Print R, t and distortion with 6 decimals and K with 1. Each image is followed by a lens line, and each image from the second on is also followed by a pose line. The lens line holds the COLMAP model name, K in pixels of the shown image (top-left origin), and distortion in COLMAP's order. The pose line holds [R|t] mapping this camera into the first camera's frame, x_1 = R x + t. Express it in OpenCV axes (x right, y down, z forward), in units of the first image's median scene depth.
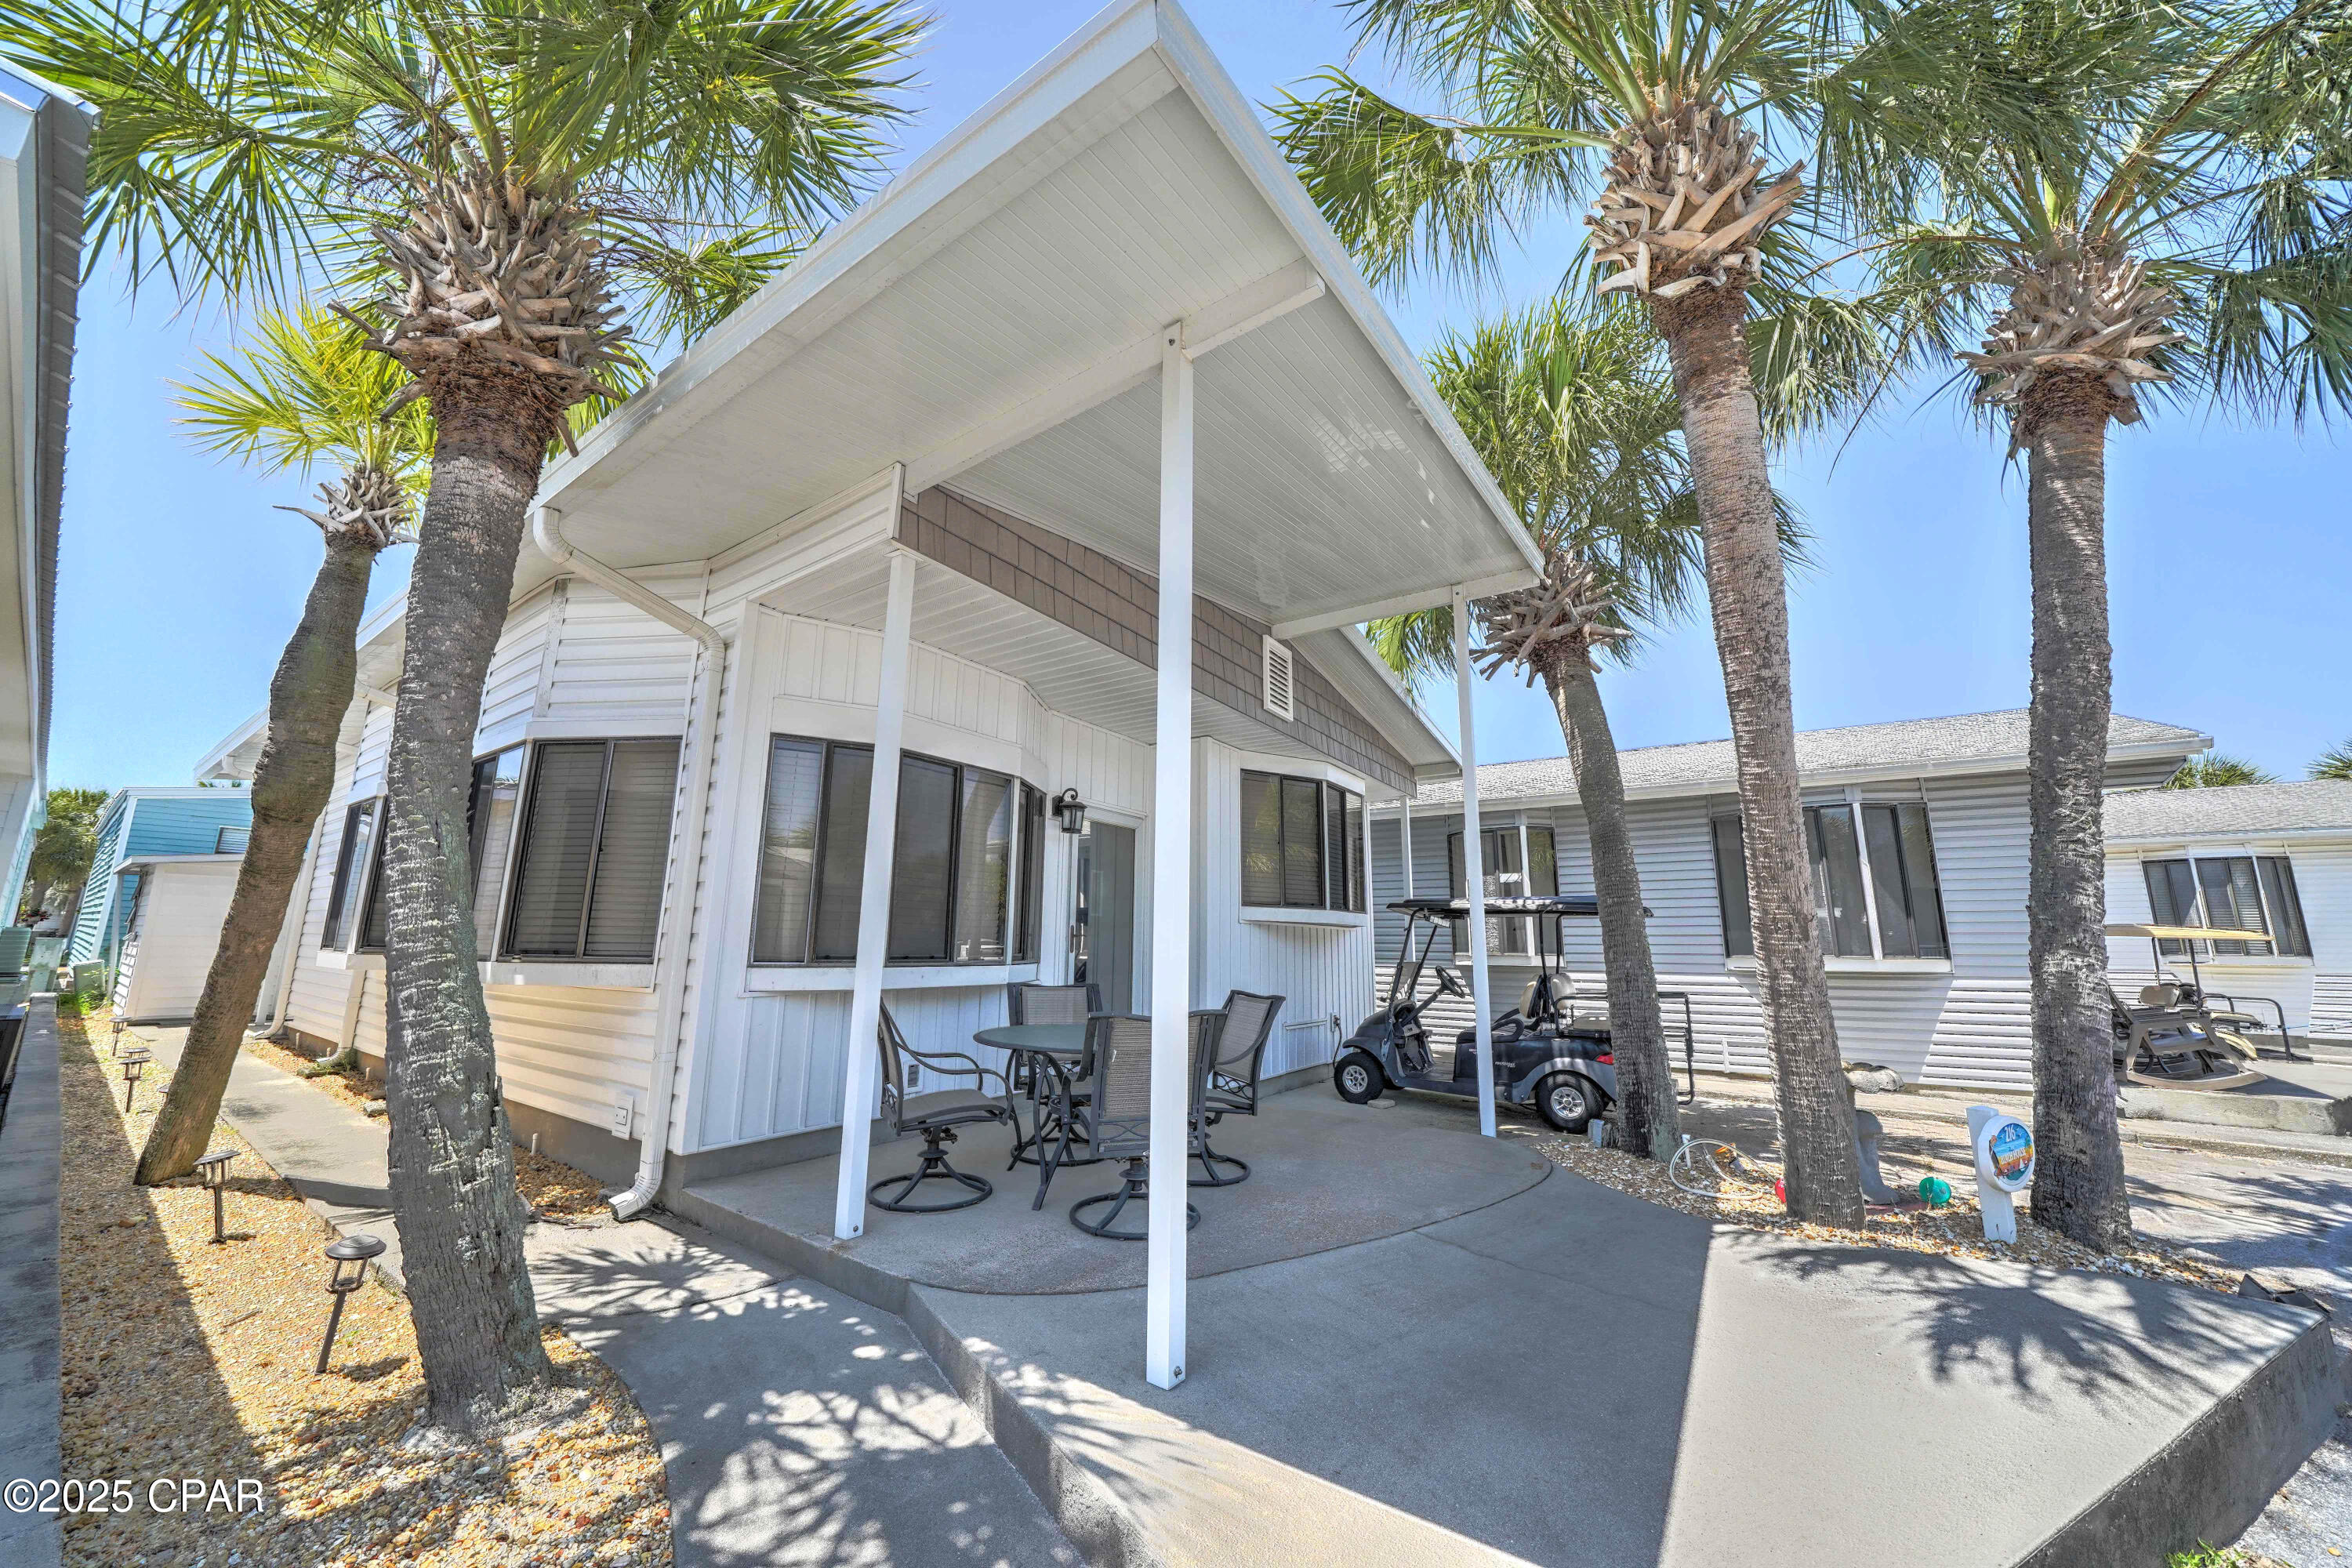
lens RADIAL K [[823.6, 0, 1171.0], [0, 823.6, 785.2], [0, 0, 1]] dist [-0.024719, 0.002070]
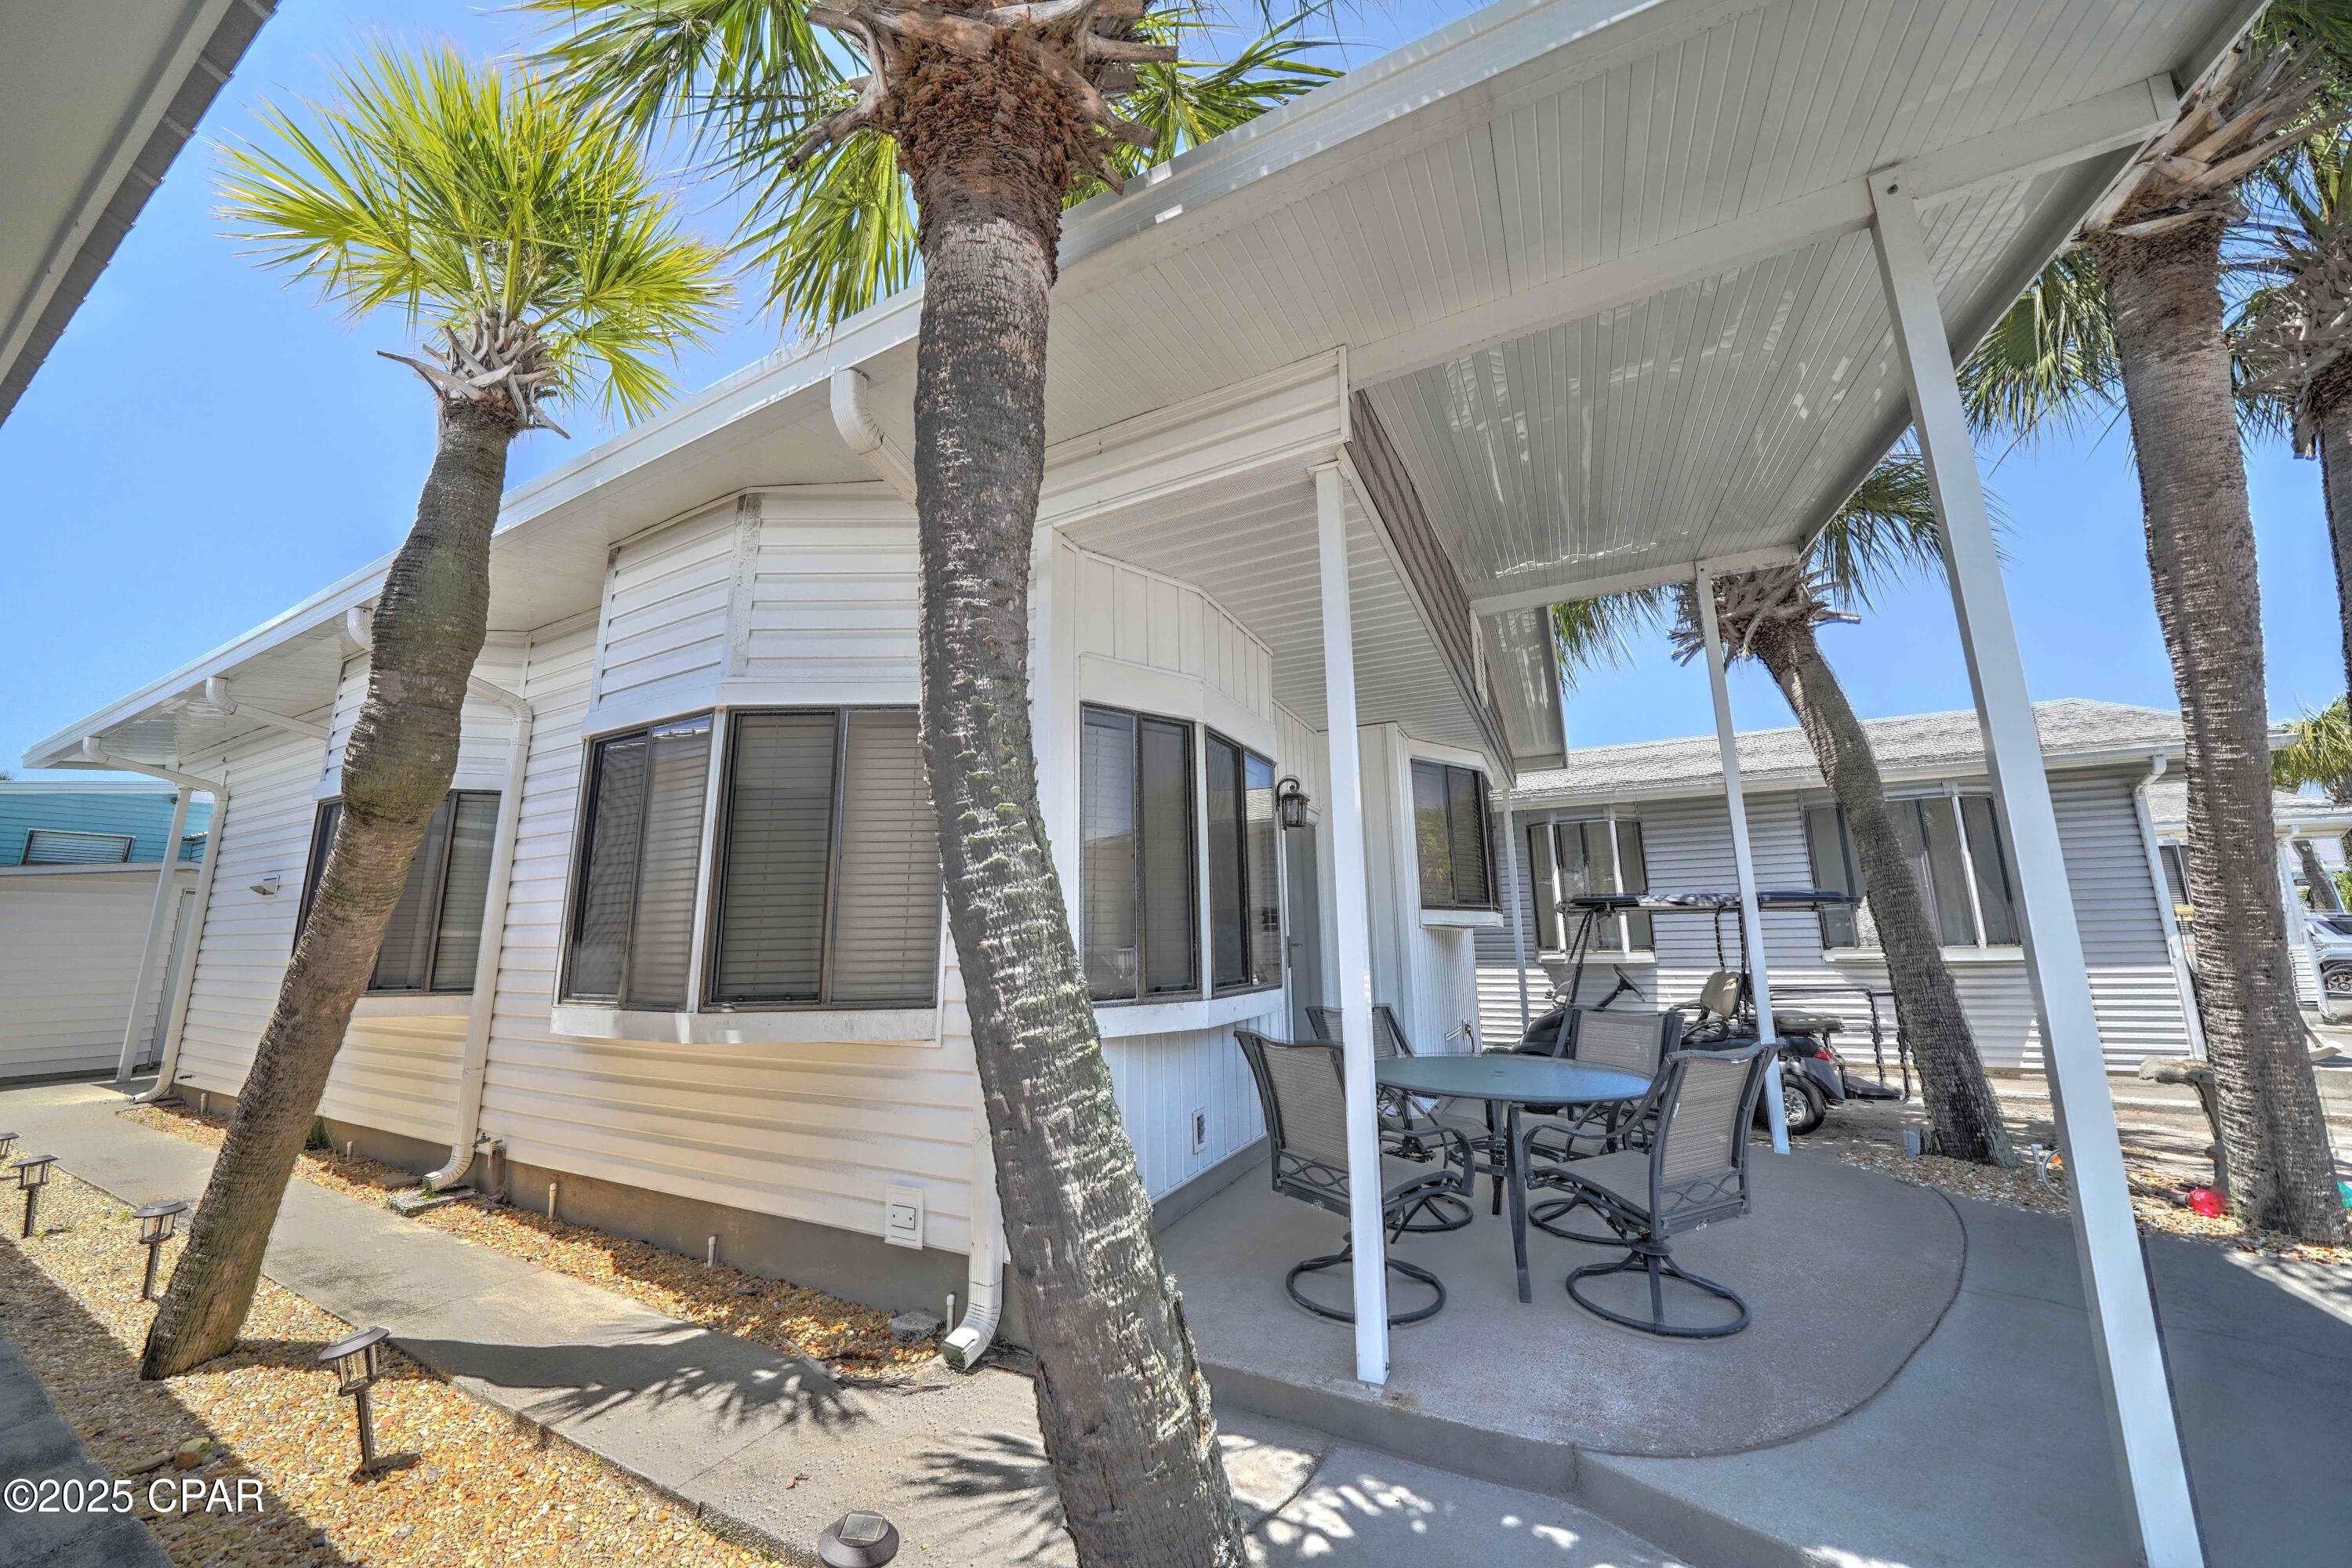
lens RADIAL K [[823.5, 0, 1170.7], [0, 823.5, 781.9], [0, 0, 1]] dist [-0.025198, 0.002697]
pose [[0.991647, 0.002399, 0.128956, -0.543656], [-0.002337, 0.999997, -0.000630, 0.013234], [-0.128957, 0.000324, 0.991650, 0.240706]]
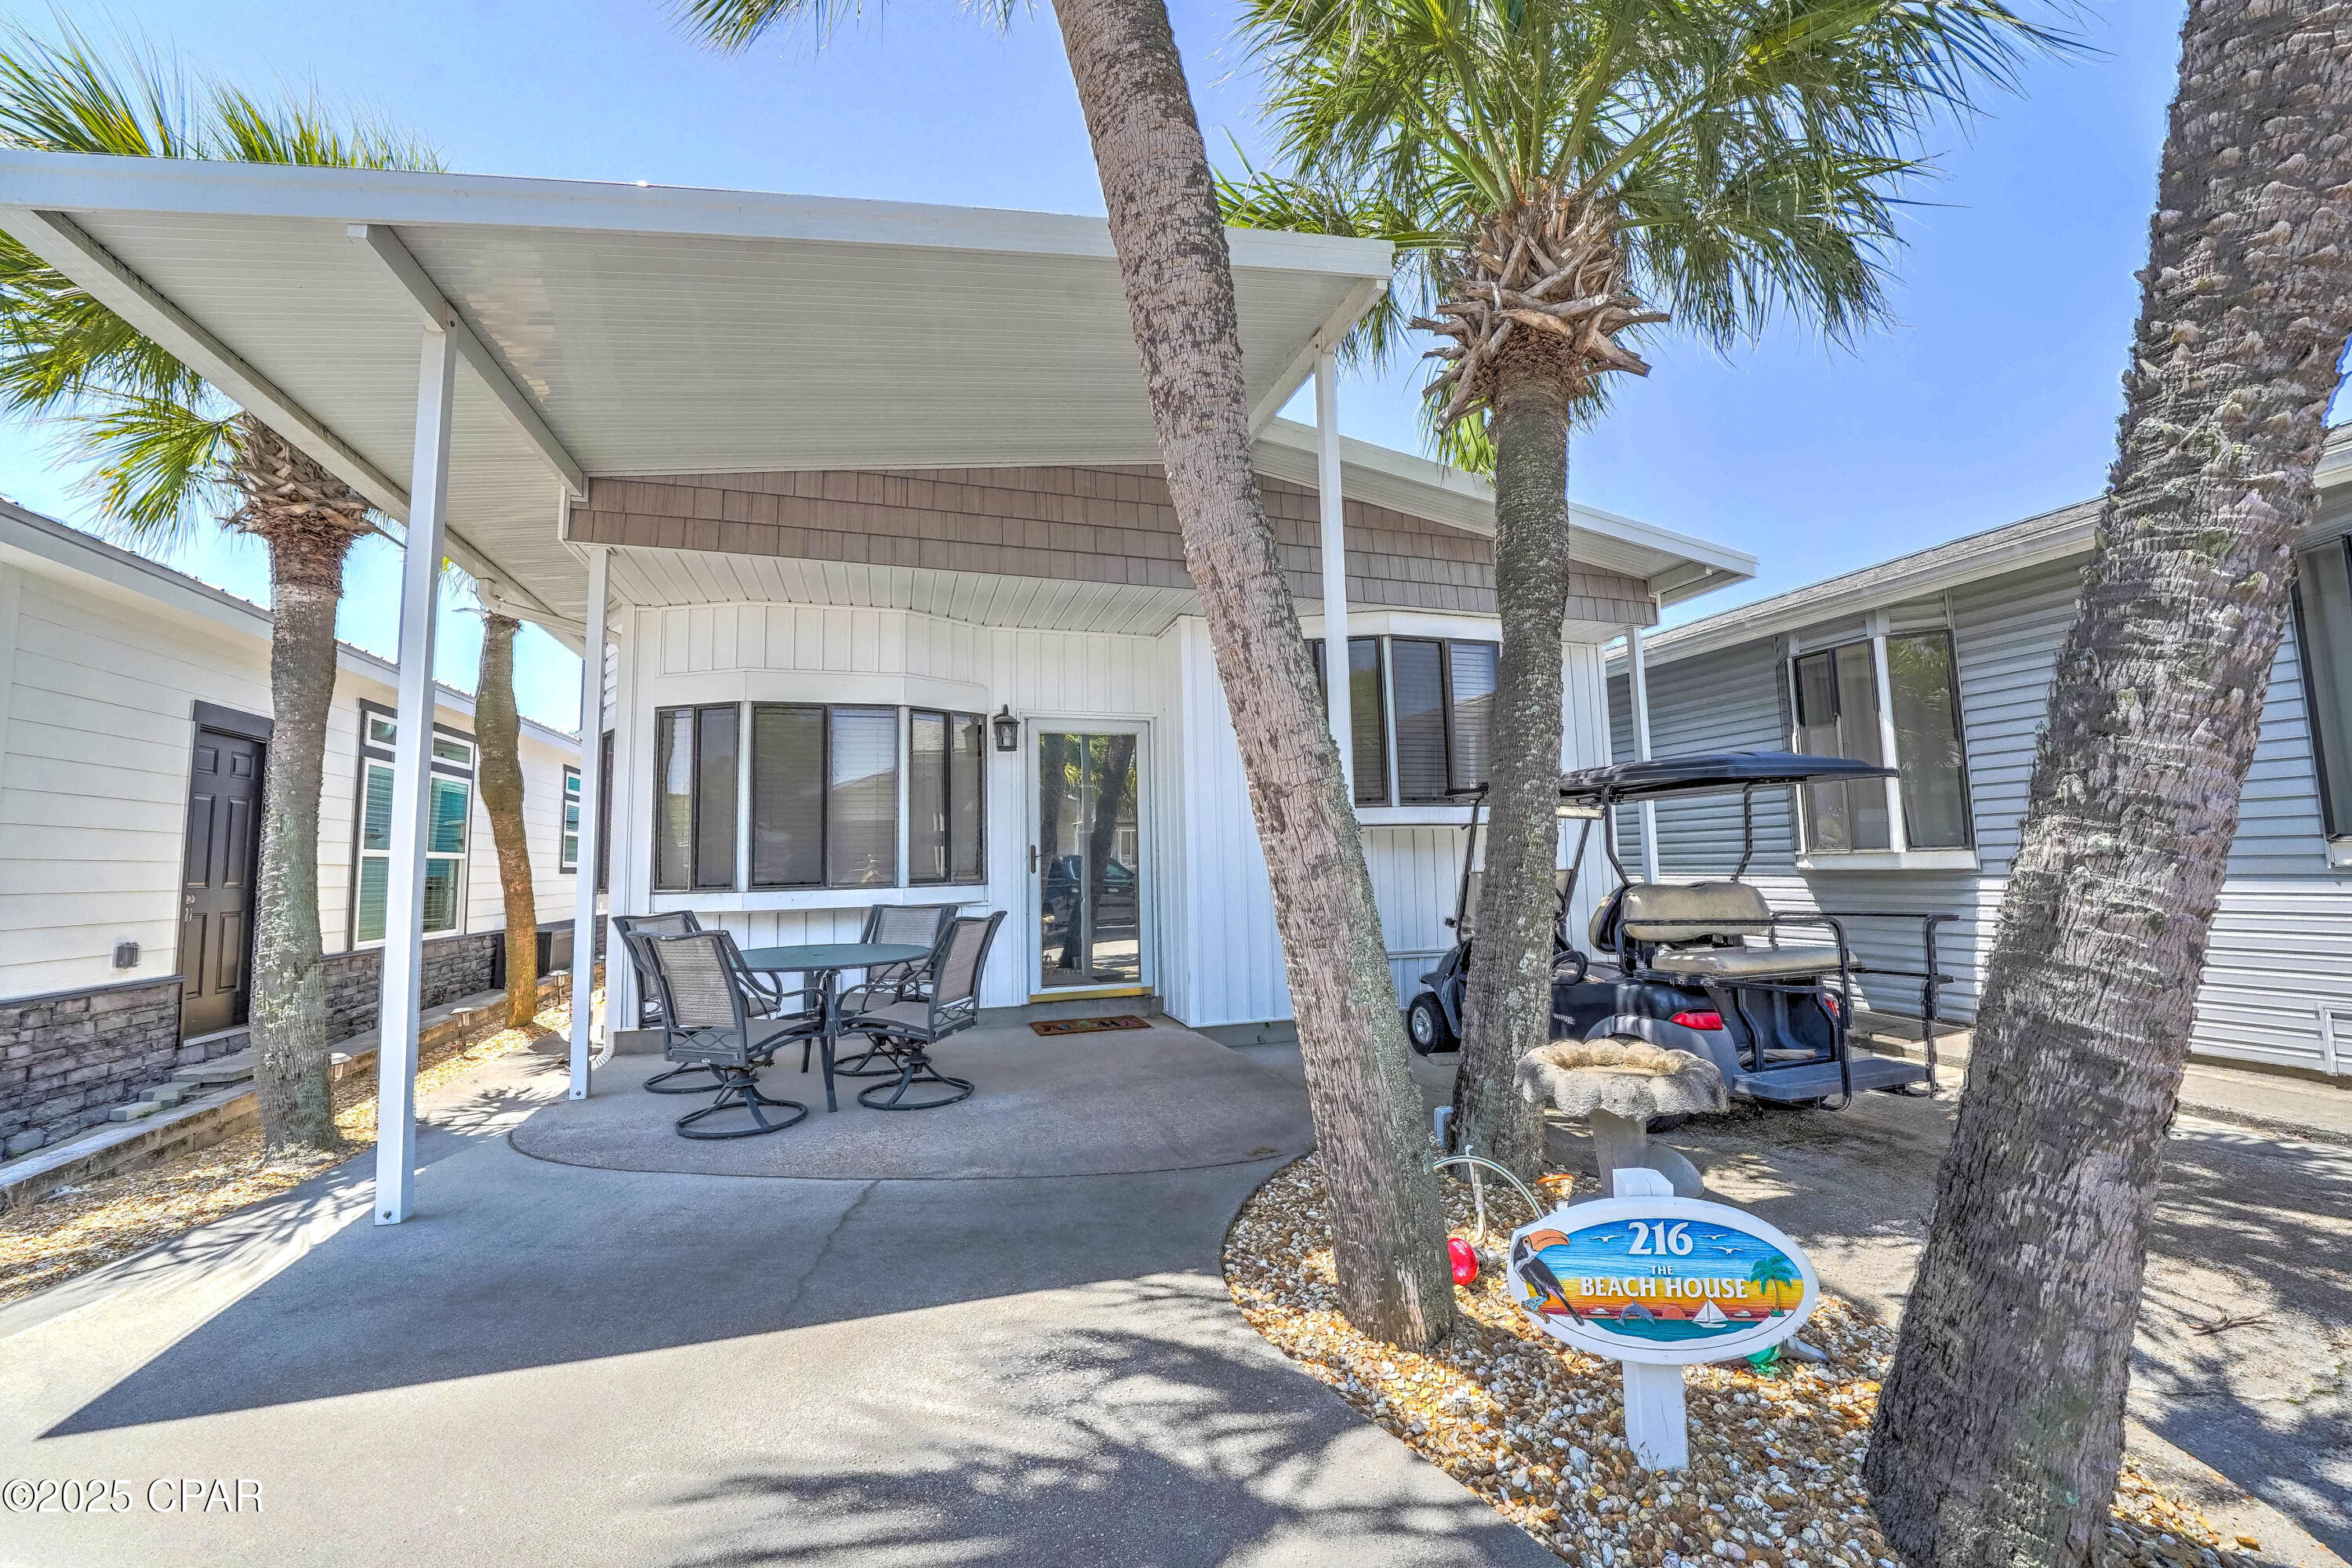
lens RADIAL K [[890.3, 0, 1148.4], [0, 890.3, 790.1], [0, 0, 1]] dist [-0.025496, 0.003578]
pose [[0.781360, -0.086200, -0.618099, 0.996330], [0.152817, 0.986691, 0.055577, 0.107169], [0.605082, -0.137881, 0.784133, 0.423647]]
